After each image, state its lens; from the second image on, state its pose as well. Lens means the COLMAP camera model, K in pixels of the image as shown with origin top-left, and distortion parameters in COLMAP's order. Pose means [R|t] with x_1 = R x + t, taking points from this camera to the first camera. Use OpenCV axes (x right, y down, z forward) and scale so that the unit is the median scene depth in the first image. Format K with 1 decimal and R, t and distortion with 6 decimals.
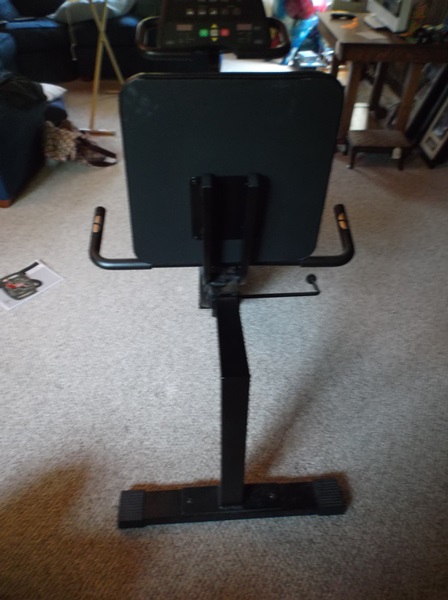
lens RADIAL K [[429.4, 0, 224.0], [0, 429.4, 300.0], [0, 0, 1]] dist [-0.003466, -0.005433]
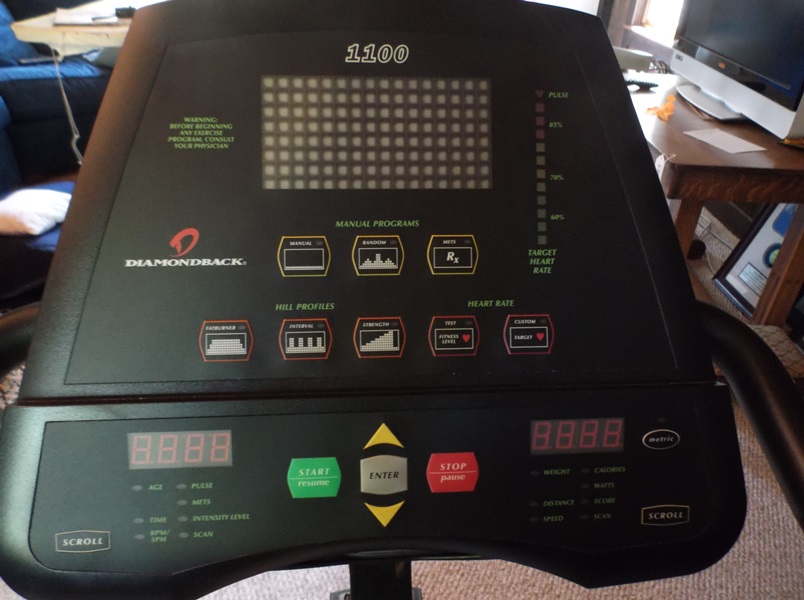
lens RADIAL K [[575.4, 0, 402.0], [0, 575.4, 300.0], [0, 0, 1]] dist [-0.003466, -0.005433]
pose [[0.999507, 0.005705, 0.030883, -0.022038], [-0.001082, 0.989031, -0.147701, -0.653889], [-0.031386, 0.147595, 0.988550, 0.790616]]
